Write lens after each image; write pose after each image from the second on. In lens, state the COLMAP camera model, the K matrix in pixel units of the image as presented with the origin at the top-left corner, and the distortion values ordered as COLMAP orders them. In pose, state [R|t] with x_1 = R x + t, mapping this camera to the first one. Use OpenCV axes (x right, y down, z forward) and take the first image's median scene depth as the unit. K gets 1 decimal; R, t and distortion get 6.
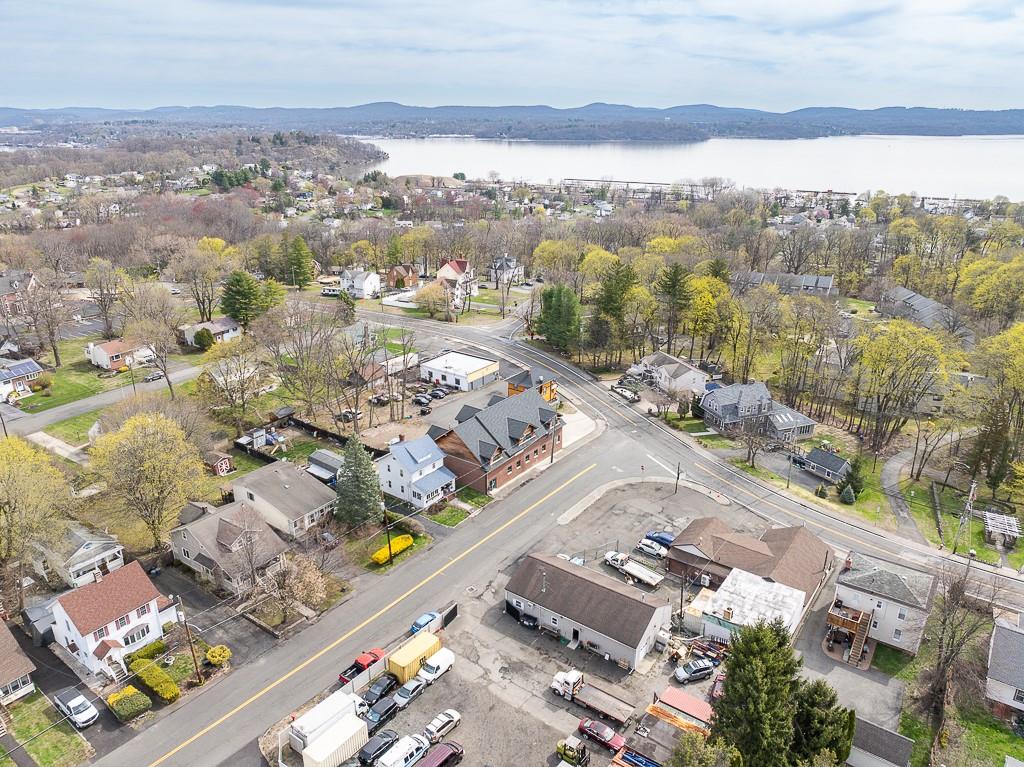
lens RADIAL K [[729.7, 0, 542.4], [0, 729.7, 331.8], [0, 0, 1]] dist [-0.040634, -0.000416]
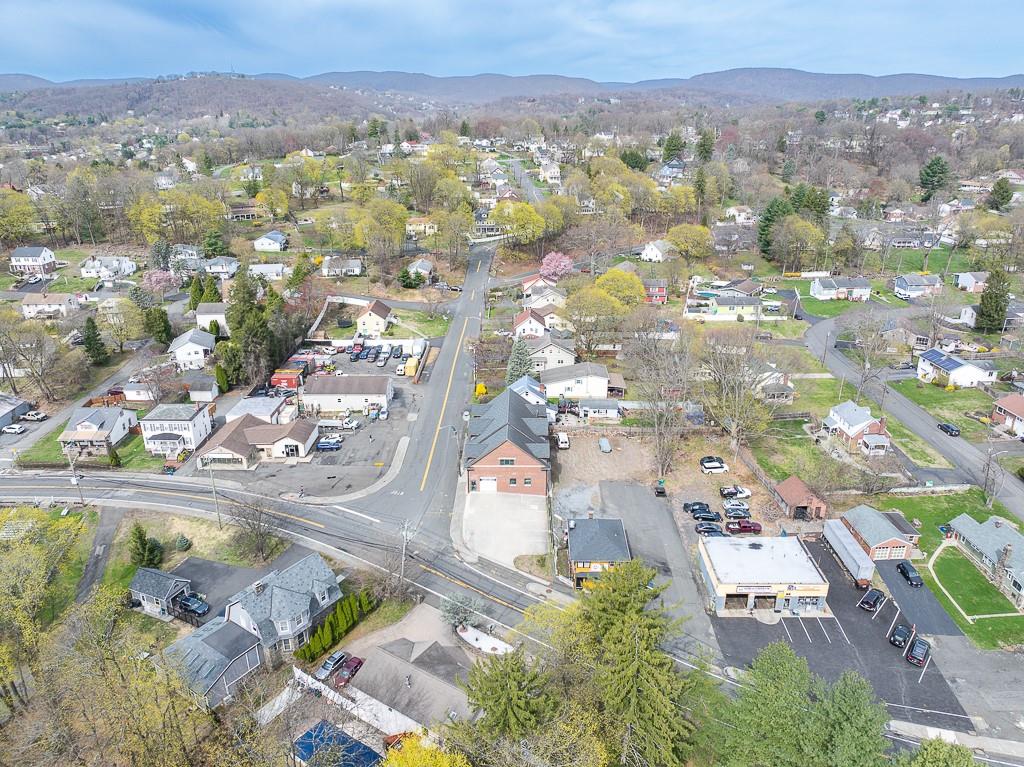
lens RADIAL K [[714.4, 0, 531.8], [0, 714.4, 383.5], [0, 0, 1]] dist [-0.028579, -0.000082]
pose [[-0.821206, 0.200464, -0.534262, 0.452792], [-0.169192, 0.808624, 0.563472, -0.520838], [0.544973, 0.553120, -0.630130, 1.678679]]
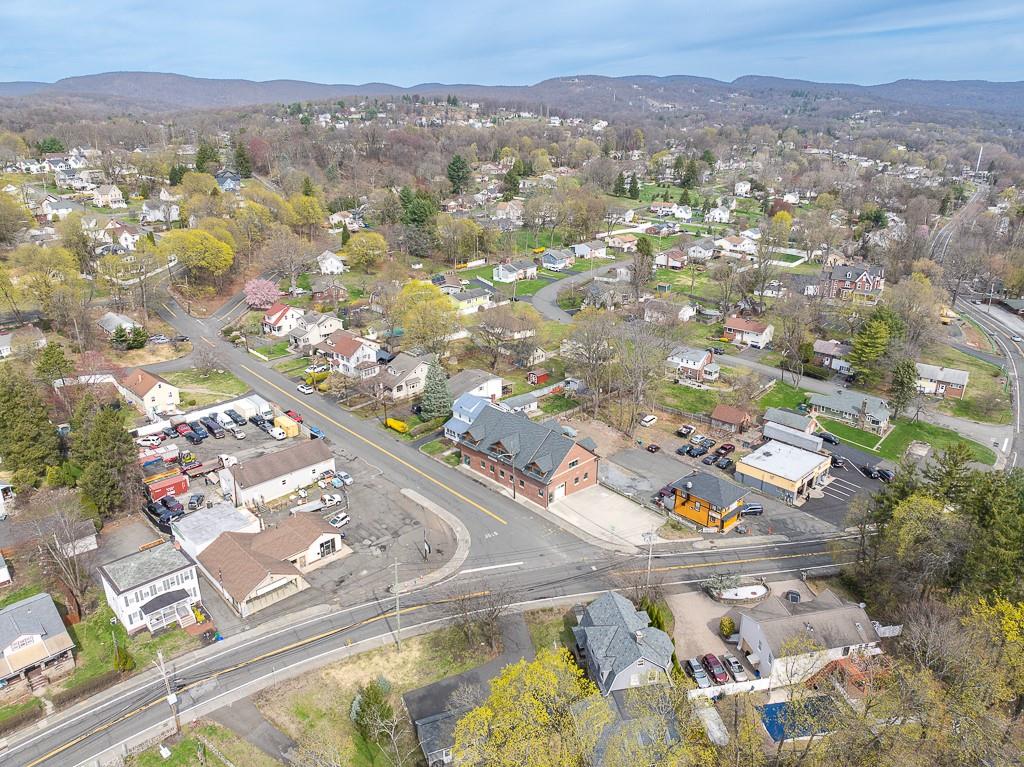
lens RADIAL K [[711.3, 0, 512.0], [0, 711.3, 383.5], [0, 0, 1]] dist [-0.028784, -0.001665]
pose [[-0.189922, 0.344028, -0.919551, 0.891256], [-0.286687, 0.876346, 0.387075, -0.348573], [0.939010, 0.337138, -0.067809, 1.055070]]
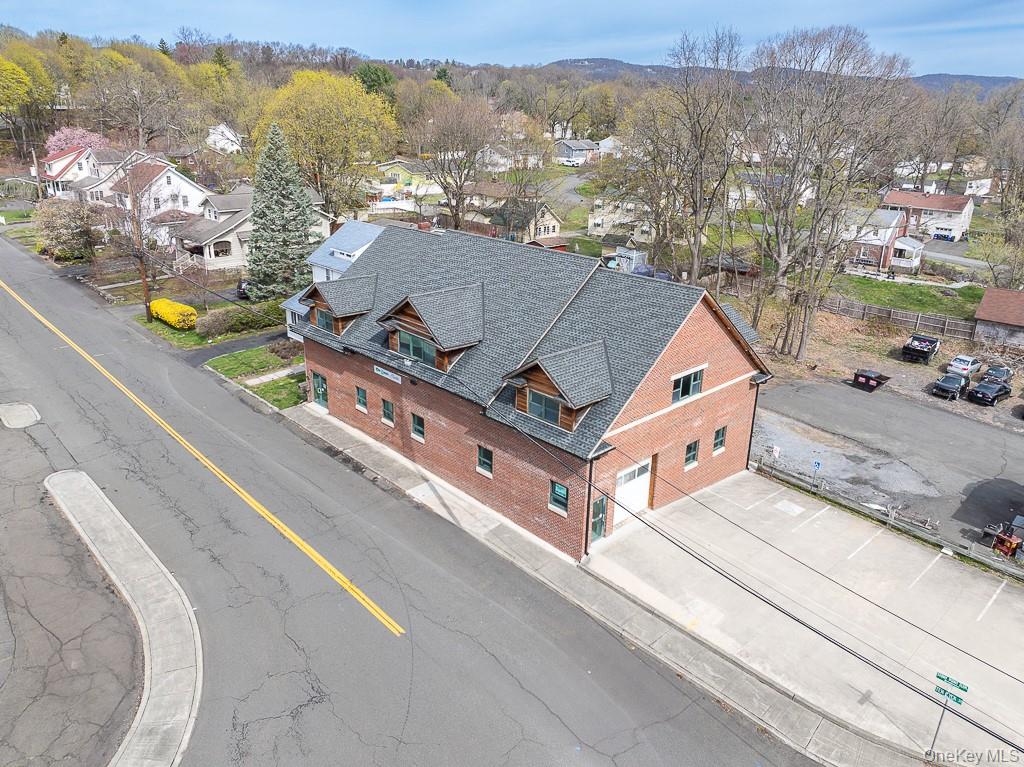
lens RADIAL K [[732.2, 0, 512.0], [0, 732.2, 383.5], [0, 0, 1]] dist [-0.037598, -0.001618]
pose [[-0.196434, 0.332637, -0.922370, 0.240566], [-0.302688, 0.874181, 0.379720, 0.036552], [0.932627, 0.353780, -0.071034, 1.066027]]
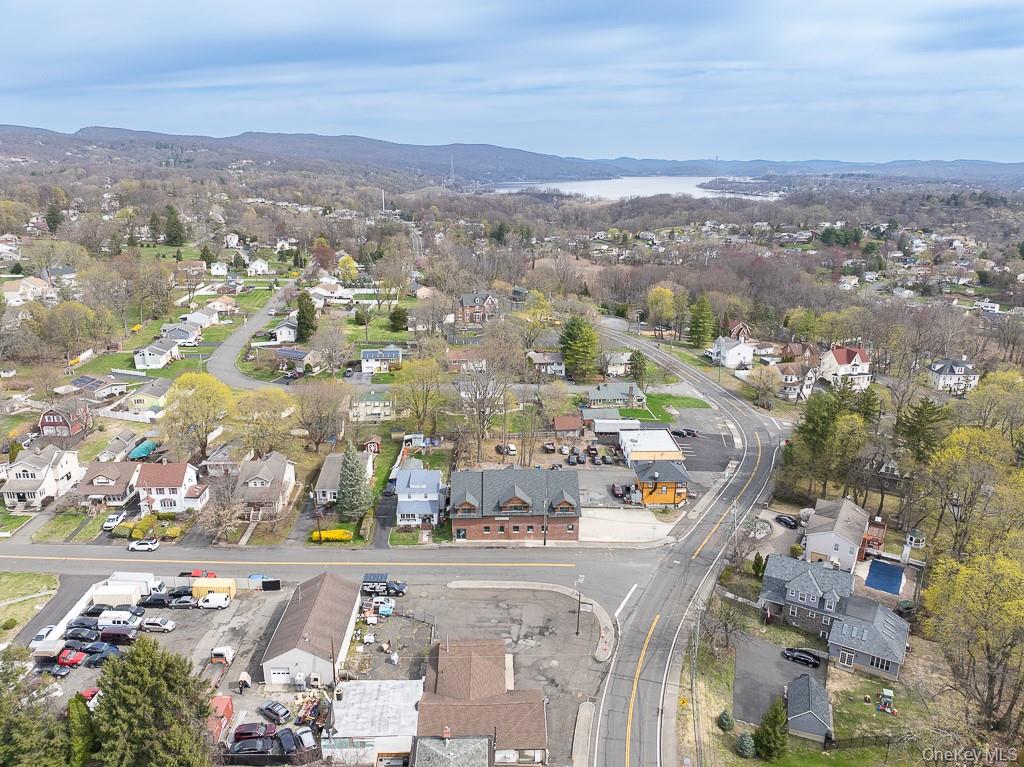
lens RADIAL K [[732.2, 0, 512.0], [0, 732.2, 383.5], [0, 0, 1]] dist [-0.037598, -0.001618]
pose [[0.592347, 0.224872, -0.773665, 0.732990], [-0.227760, 0.967829, 0.106925, -0.133442], [0.772819, 0.112873, 0.624508, 0.338878]]
